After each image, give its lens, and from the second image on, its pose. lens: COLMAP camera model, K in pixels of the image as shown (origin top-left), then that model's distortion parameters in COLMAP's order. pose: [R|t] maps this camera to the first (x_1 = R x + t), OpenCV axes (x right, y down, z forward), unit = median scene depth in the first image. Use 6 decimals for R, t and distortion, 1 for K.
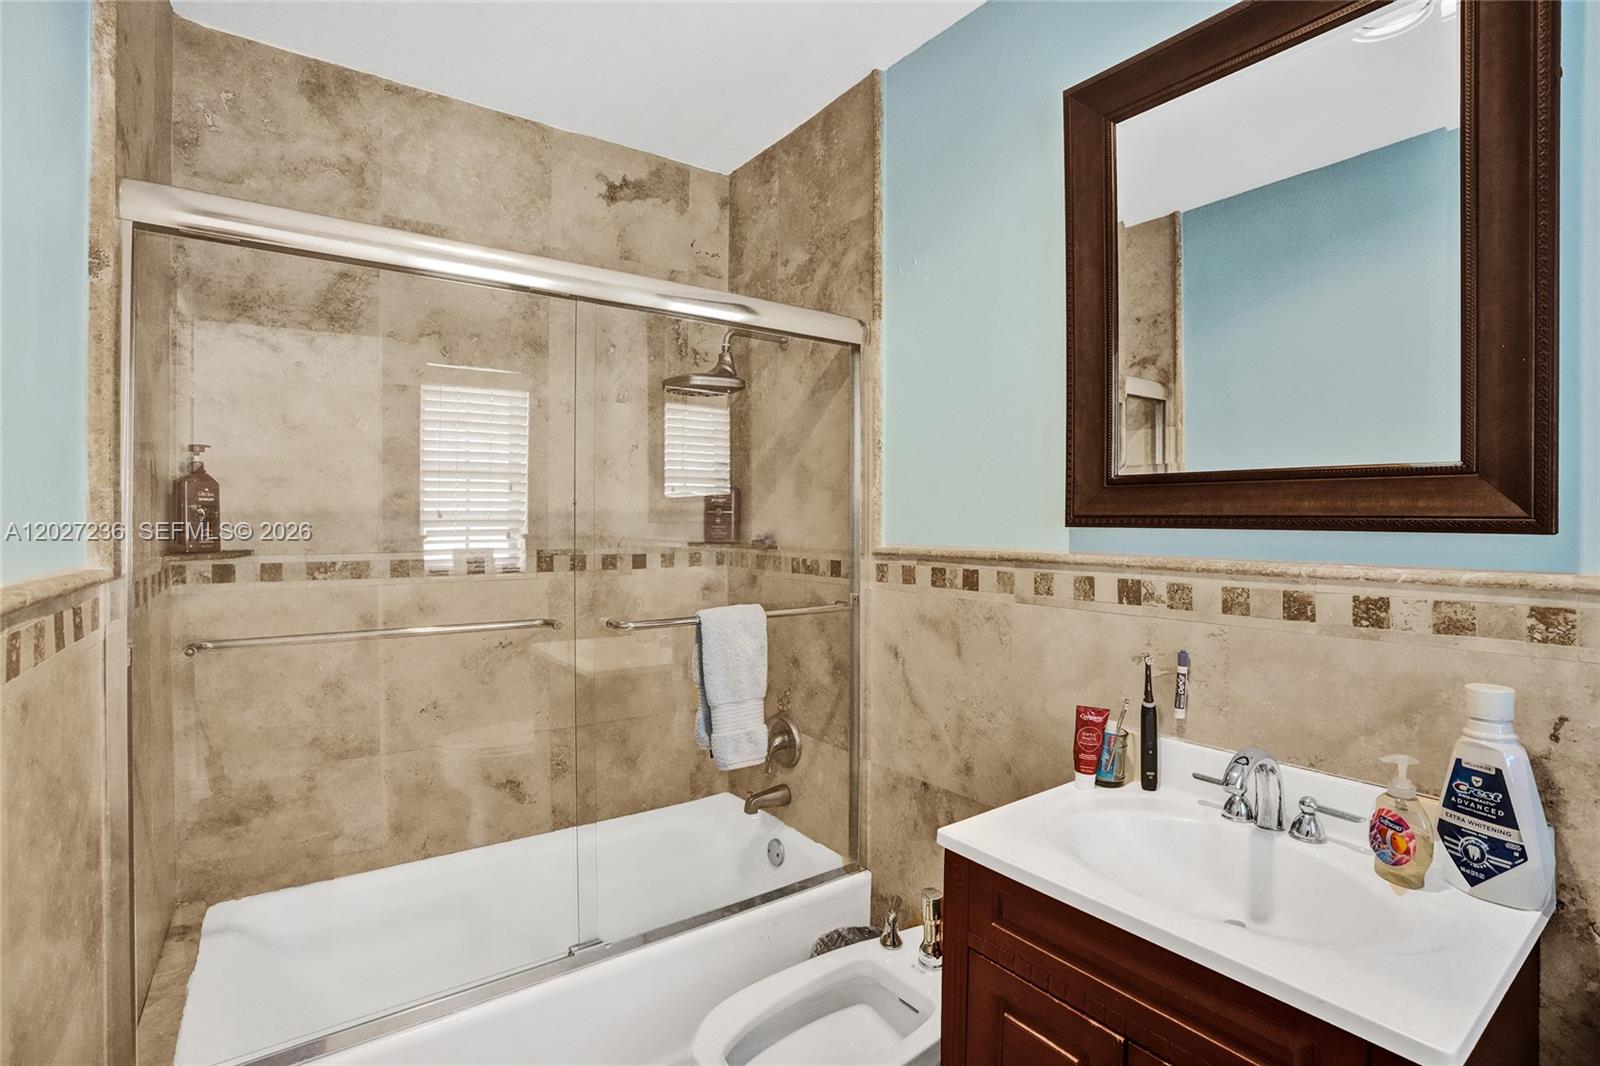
lens RADIAL K [[756.1, 0, 798.4], [0, 756.1, 520.0], [0, 0, 1]] dist [-0.072809, 0.028477]
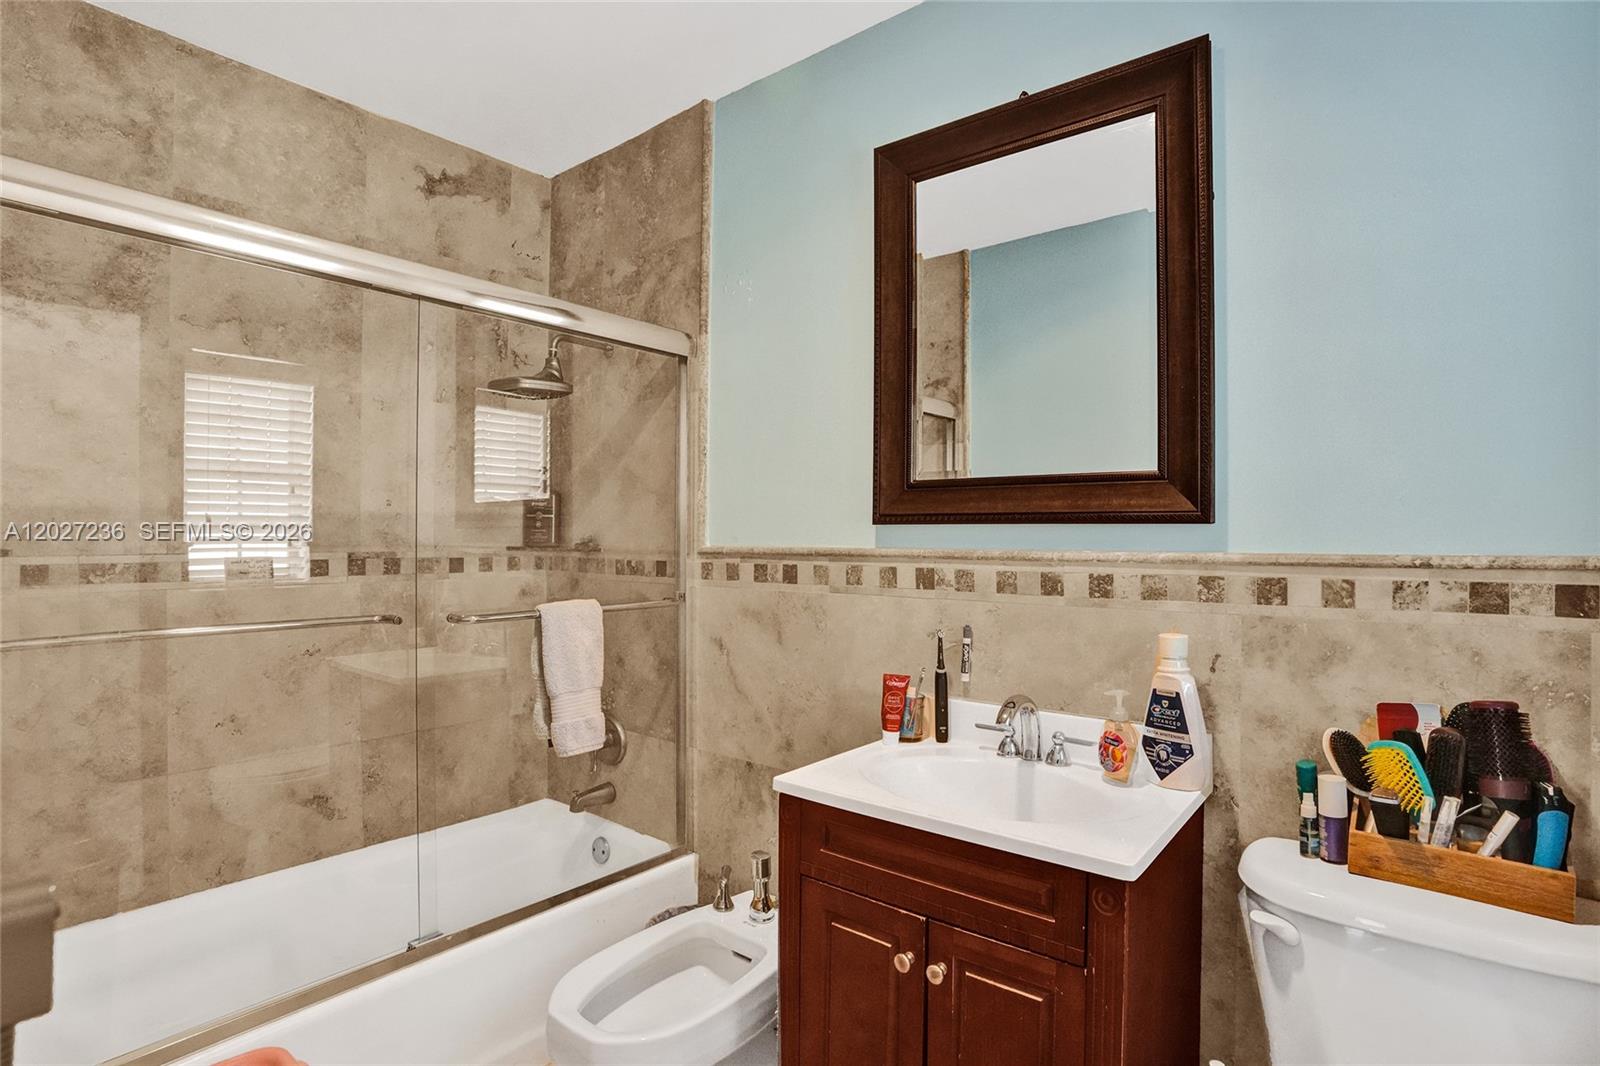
lens RADIAL K [[786.3, 0, 800.0], [0, 786.3, 533.0], [0, 0, 1]] dist [-0.066173, 0.024520]
pose [[0.965938, 0.001266, 0.258770, -0.052806], [-0.000422, 0.999994, -0.003318, 0.020855], [-0.258773, 0.003096, 0.965933, -0.114679]]
